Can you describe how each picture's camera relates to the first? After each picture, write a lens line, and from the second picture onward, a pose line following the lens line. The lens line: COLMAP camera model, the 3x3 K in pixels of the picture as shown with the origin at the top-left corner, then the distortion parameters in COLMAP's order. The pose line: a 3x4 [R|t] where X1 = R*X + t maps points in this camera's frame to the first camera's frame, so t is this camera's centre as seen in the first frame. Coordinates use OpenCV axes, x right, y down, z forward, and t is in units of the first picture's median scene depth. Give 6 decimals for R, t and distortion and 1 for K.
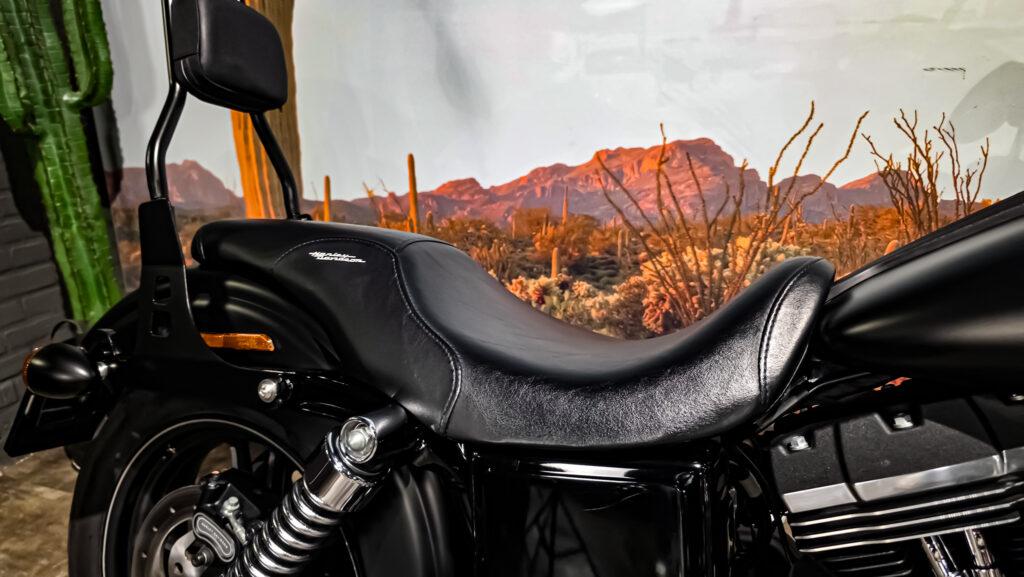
lens RADIAL K [[690.8, 0, 498.7], [0, 690.8, 288.4], [0, 0, 1]] dist [0.050325, -0.056788]
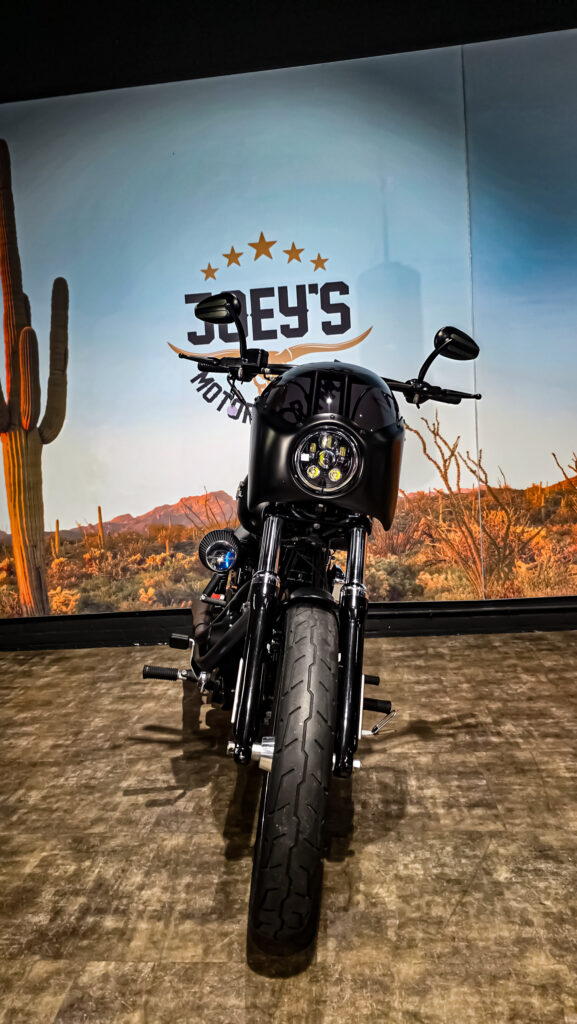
lens RADIAL K [[690.8, 0, 281.4], [0, 690.8, 507.9], [0, 0, 1]] dist [0.050325, -0.056788]
pose [[0.965431, -0.060183, 0.253616, -0.143735], [0.119087, 0.967338, -0.223777, 0.443168], [-0.231865, 0.246243, 0.941065, -1.443582]]
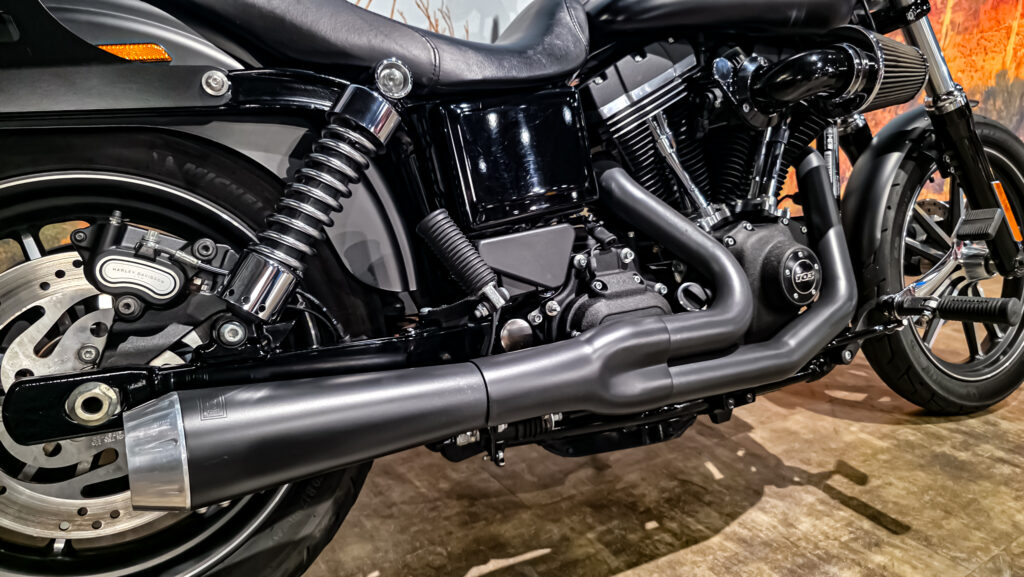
lens RADIAL K [[690.8, 0, 513.5], [0, 690.8, 285.7], [0, 0, 1]] dist [0.050325, -0.056788]
pose [[0.574328, -0.173454, 0.800038, -0.468416], [0.192067, 0.978567, 0.074280, 0.219402], [-0.795775, 0.111000, 0.595333, 0.071352]]
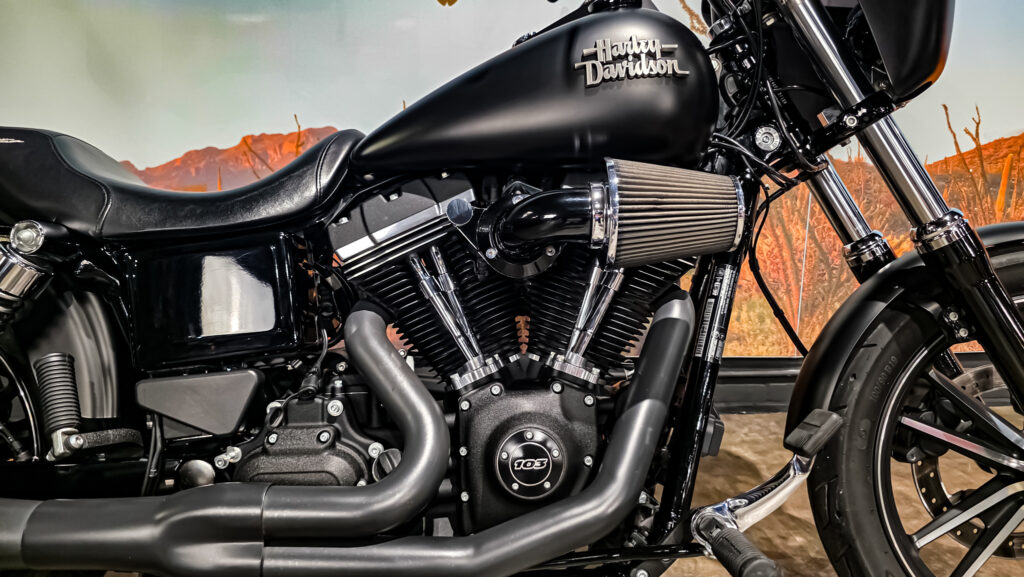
lens RADIAL K [[690.8, 0, 514.8], [0, 690.8, 297.2], [0, 0, 1]] dist [0.050325, -0.056788]
pose [[0.898620, -0.056543, 0.435070, 0.023076], [0.101009, 0.991684, -0.079748, 0.228538], [-0.426942, 0.115609, 0.896858, -0.263821]]
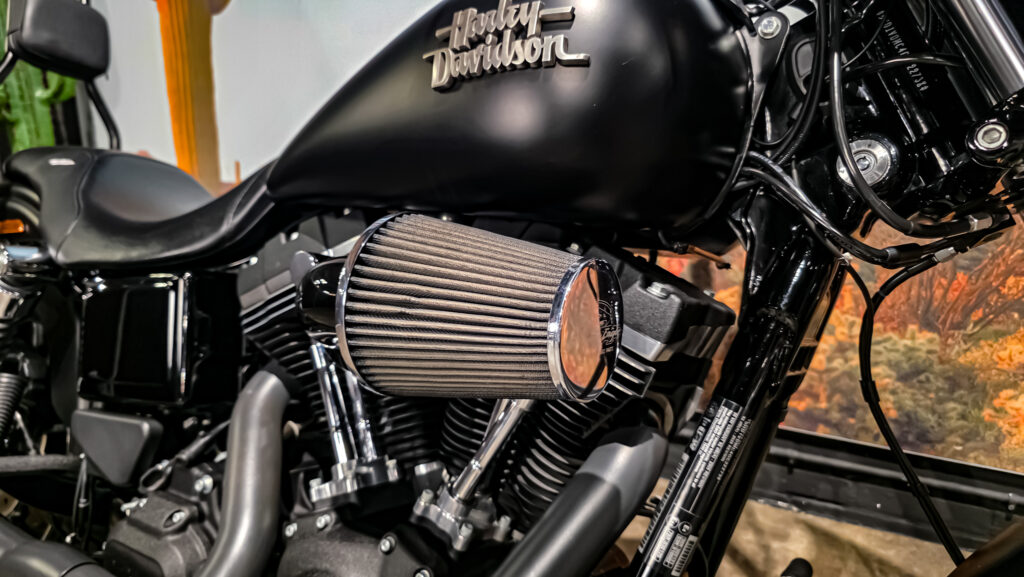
lens RADIAL K [[690.8, 0, 506.5], [0, 690.8, 287.2], [0, 0, 1]] dist [0.050325, -0.056788]
pose [[0.990745, 0.040784, -0.129462, 0.439015], [-0.050536, 0.996053, -0.072965, 0.137573], [0.125975, 0.078832, 0.988896, -0.130557]]
